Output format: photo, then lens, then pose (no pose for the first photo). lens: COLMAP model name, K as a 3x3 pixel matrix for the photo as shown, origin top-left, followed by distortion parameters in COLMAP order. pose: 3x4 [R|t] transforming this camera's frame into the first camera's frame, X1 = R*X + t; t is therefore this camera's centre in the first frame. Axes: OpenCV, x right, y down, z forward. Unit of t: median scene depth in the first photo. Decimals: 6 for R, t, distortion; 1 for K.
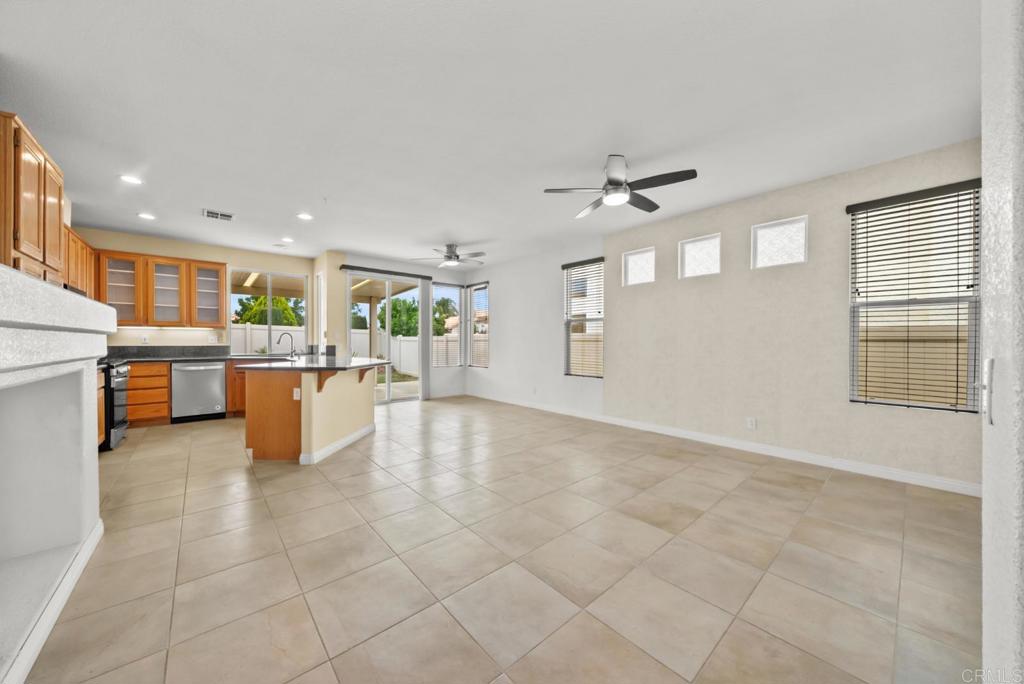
lens RADIAL K [[356.4, 0, 509.1], [0, 356.4, 343.0], [0, 0, 1]] dist [-0.000942, -0.000053]
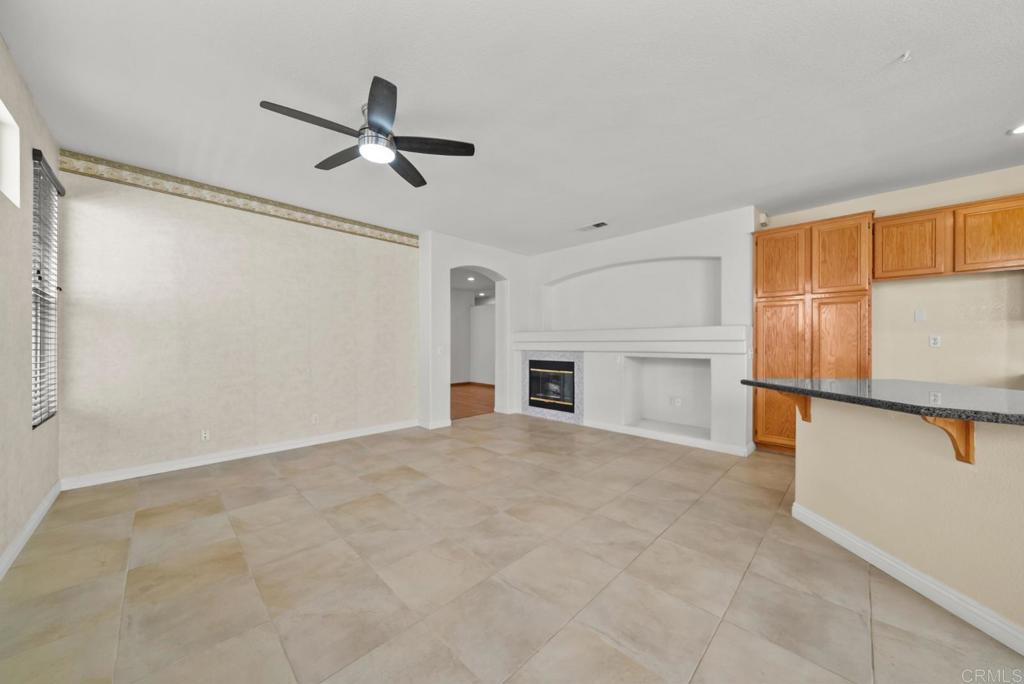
lens RADIAL K [[353.4, 0, 509.4], [0, 353.4, 343.4], [0, 0, 1]] dist [-0.000877, -0.000207]
pose [[-0.997497, -0.001567, -0.070687, 0.073357], [-0.001617, 0.999998, 0.000650, -0.006305], [0.070686, 0.000762, -0.997498, 1.745483]]
